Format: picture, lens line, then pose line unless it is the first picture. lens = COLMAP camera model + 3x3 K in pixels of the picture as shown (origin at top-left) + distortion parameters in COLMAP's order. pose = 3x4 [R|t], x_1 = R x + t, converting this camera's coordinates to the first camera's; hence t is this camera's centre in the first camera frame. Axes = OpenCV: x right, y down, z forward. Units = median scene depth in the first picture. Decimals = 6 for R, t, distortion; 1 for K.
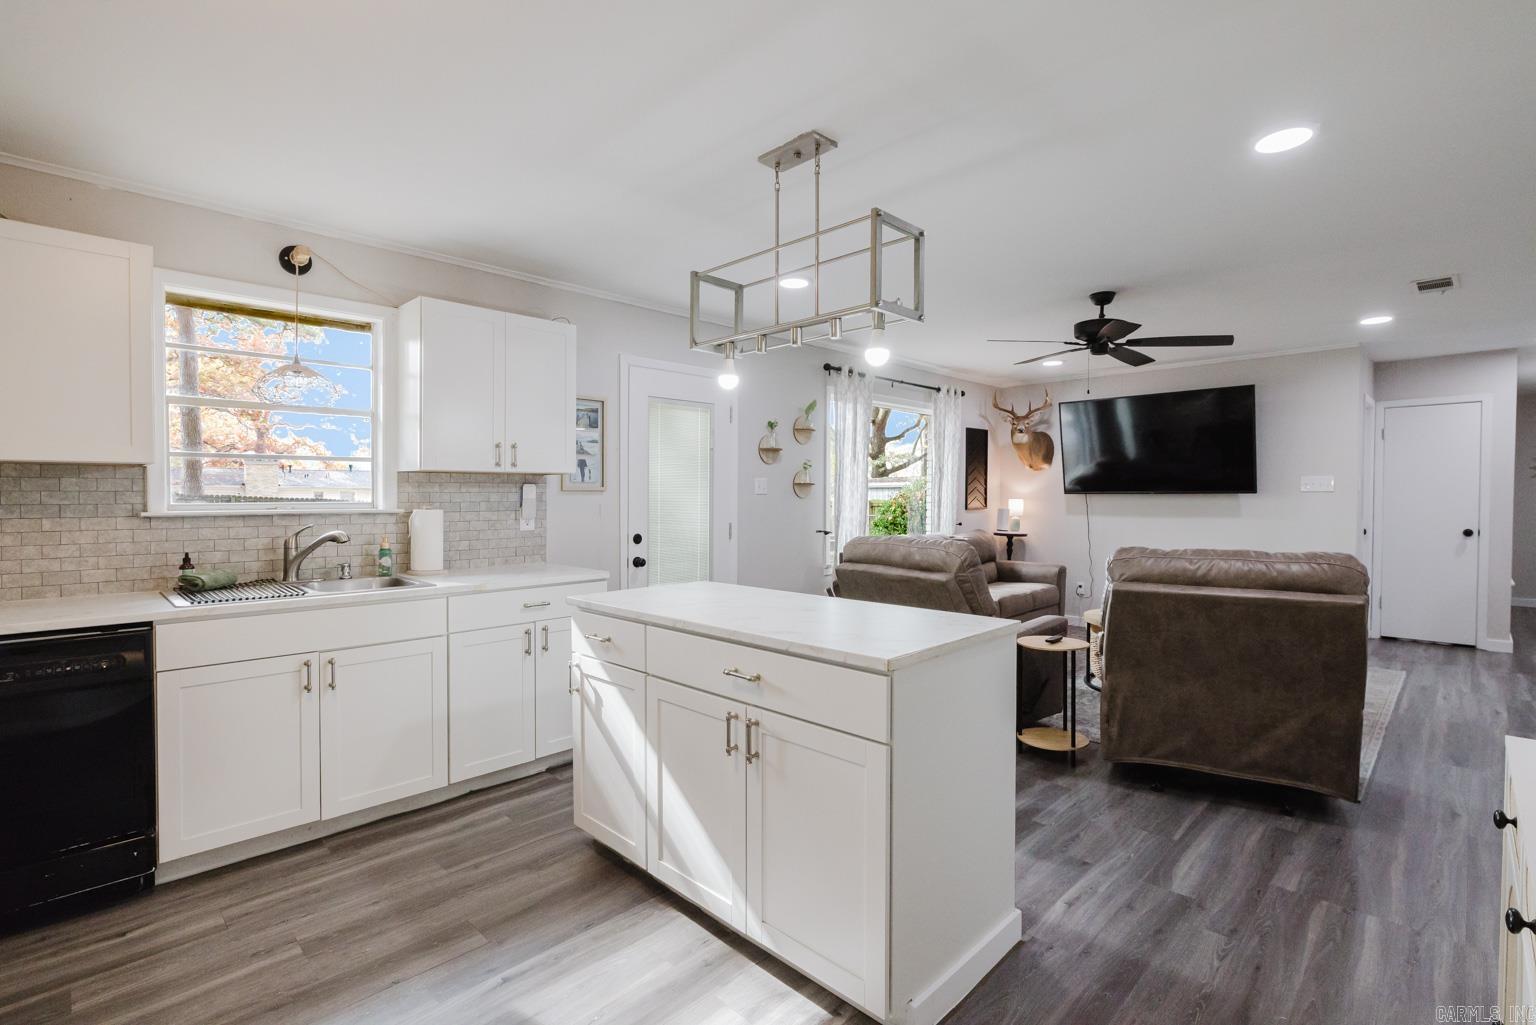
lens RADIAL K [[714.4, 0, 764.5], [0, 714.4, 498.0], [0, 0, 1]] dist [-0.005131, 0.001354]
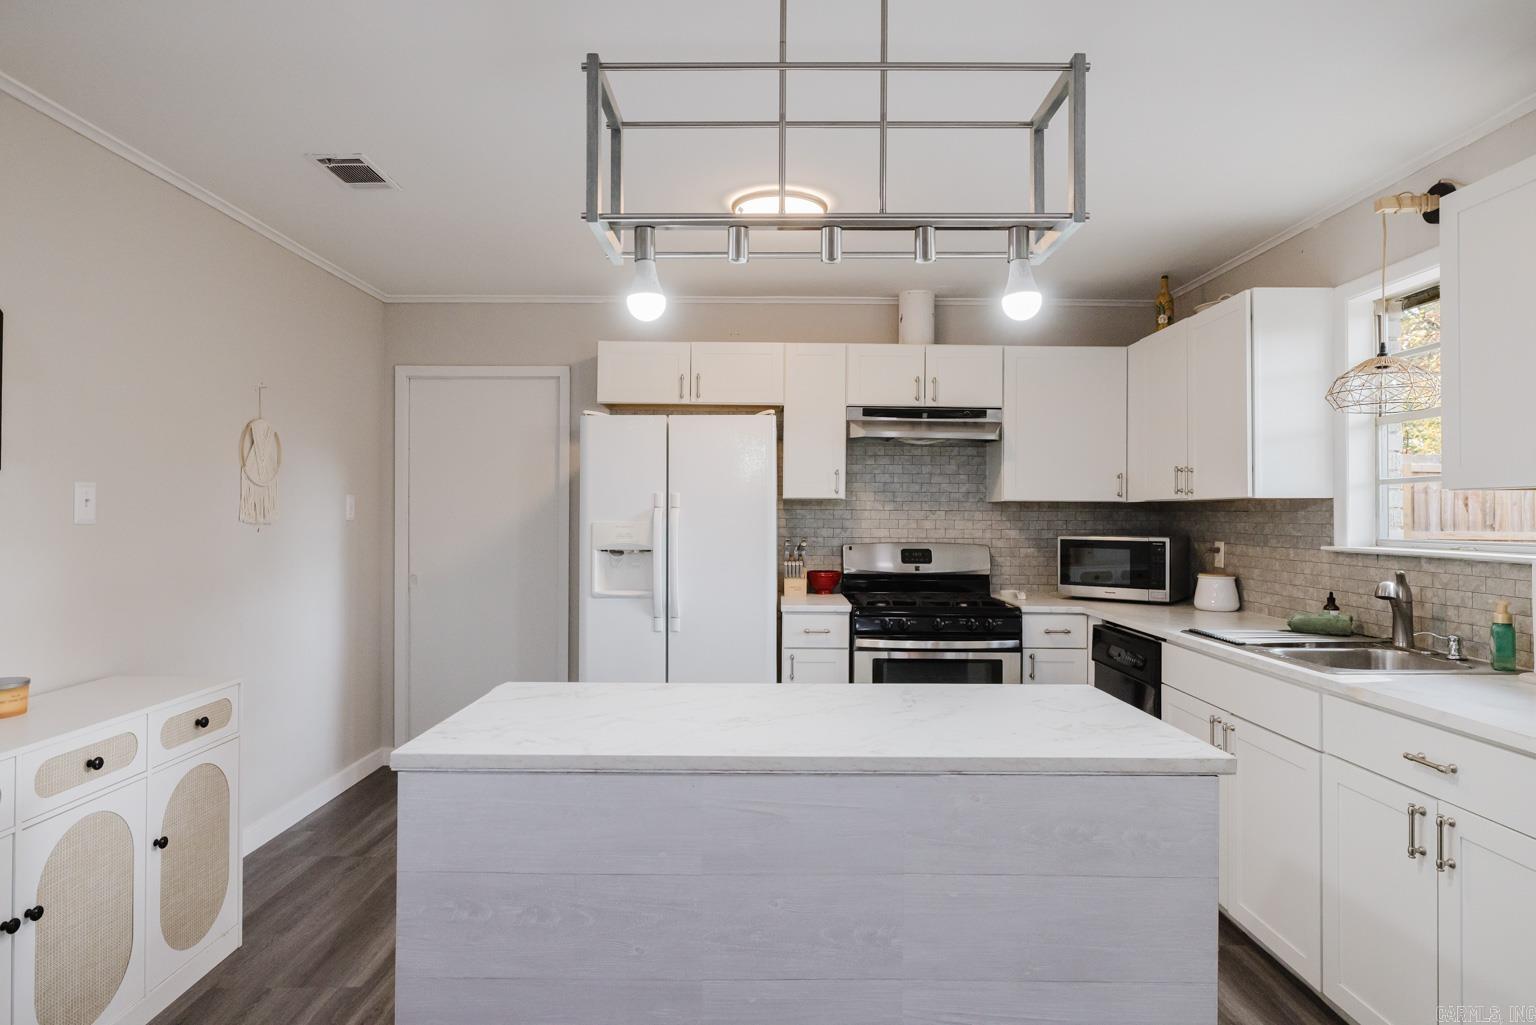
lens RADIAL K [[861.7, 0, 779.5], [0, 861.7, 498.9], [0, 0, 1]] dist [-0.003769, -0.000347]
pose [[-0.693035, -0.015673, -0.720733, 0.442085], [-0.006264, 0.999857, -0.015720, -0.019252], [0.720876, -0.006379, -0.693034, 1.174688]]
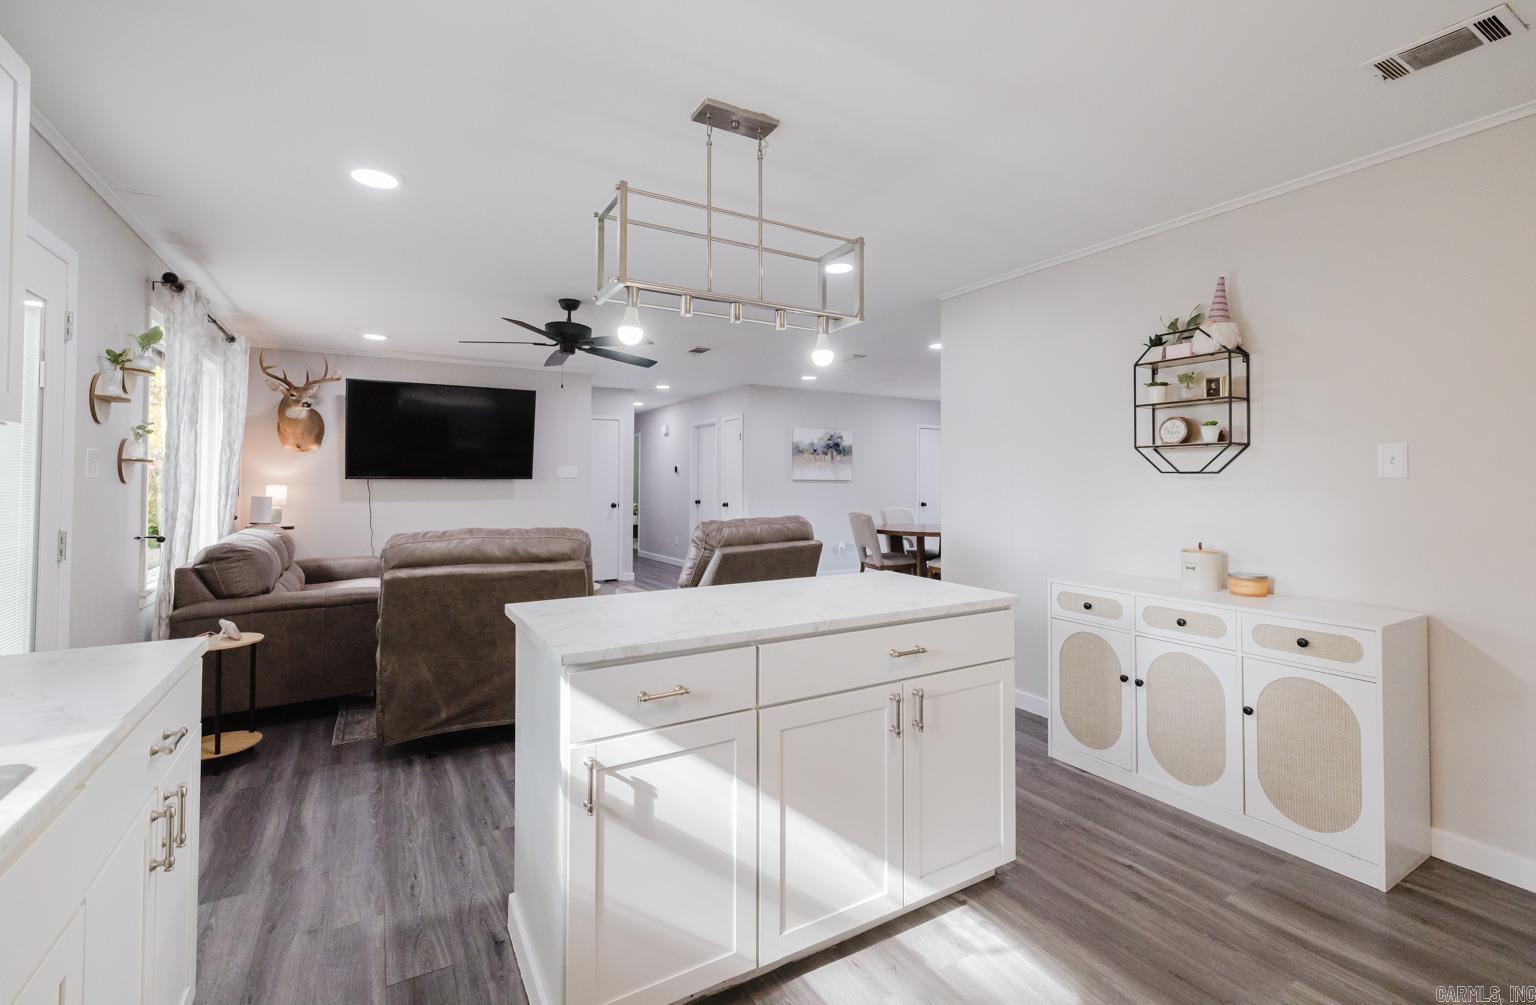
lens RADIAL K [[678.0, 0, 782.4], [0, 678.0, 461.4], [0, 0, 1]] dist [0.011388, -0.000158]
pose [[0.245956, 0.028605, 0.968859, -0.666742], [0.002873, 0.999539, -0.030240, -0.000645], [-0.969277, 0.010221, 0.245760, 0.593573]]
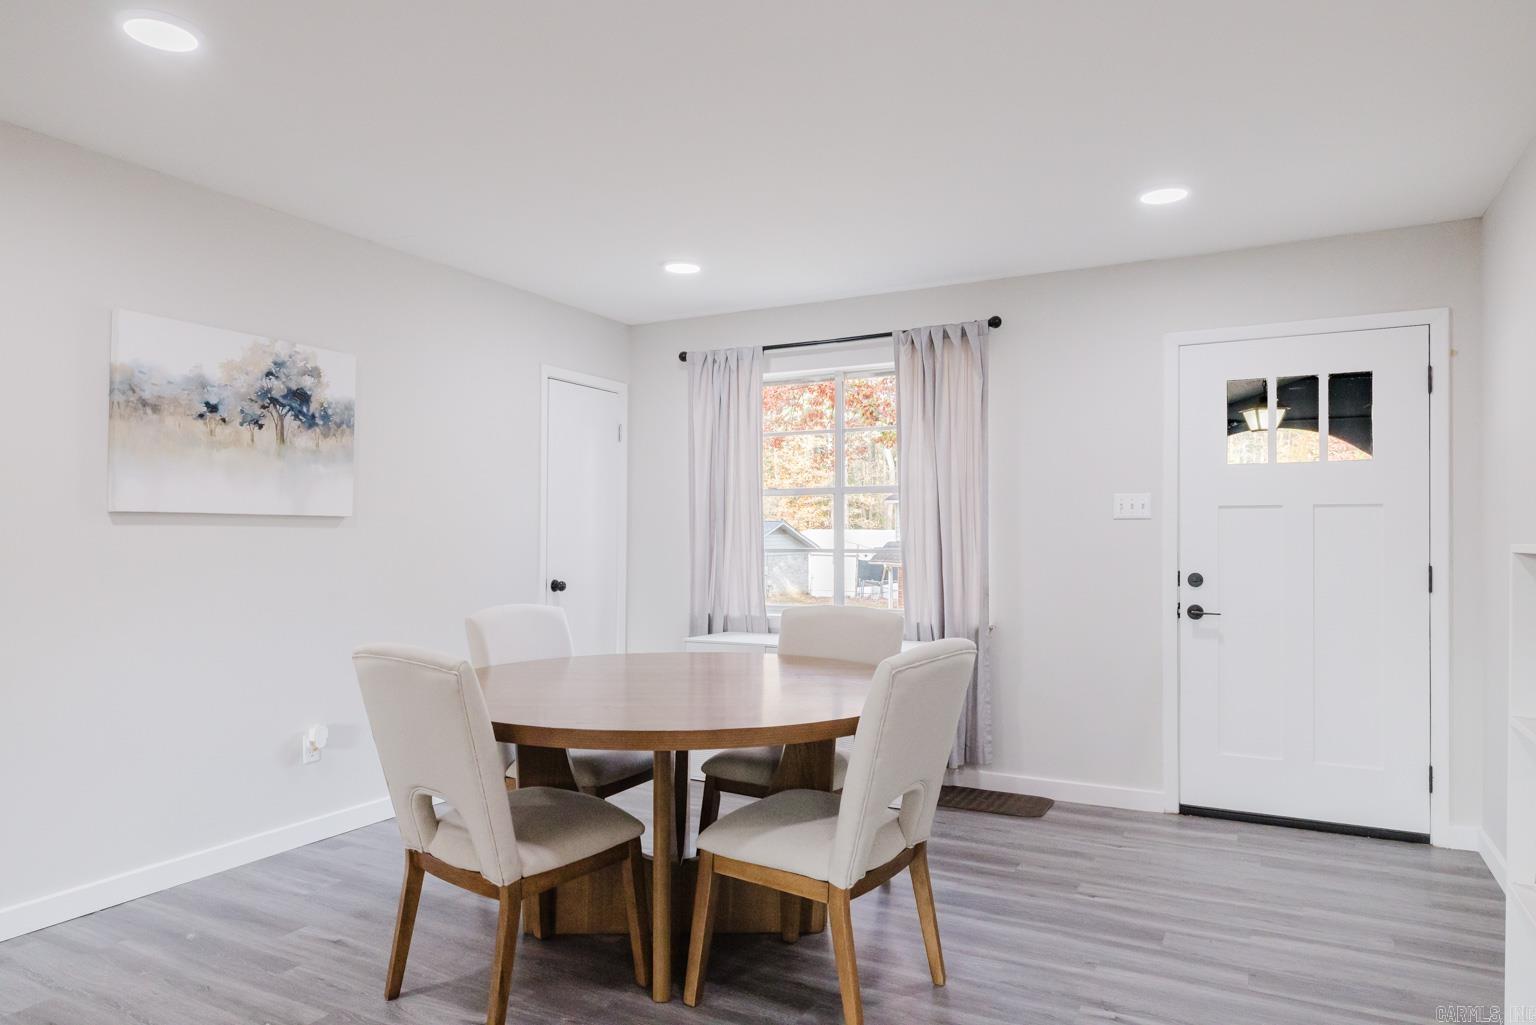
lens RADIAL K [[961.3, 0, 771.4], [0, 961.3, 519.6], [0, 0, 1]] dist [-0.004943, 0.004873]
pose [[-0.285509, 0.013098, 0.958287, 0.945519], [0.003473, 0.999914, -0.012632, 0.015468], [-0.958370, -0.000279, -0.285530, 0.868642]]
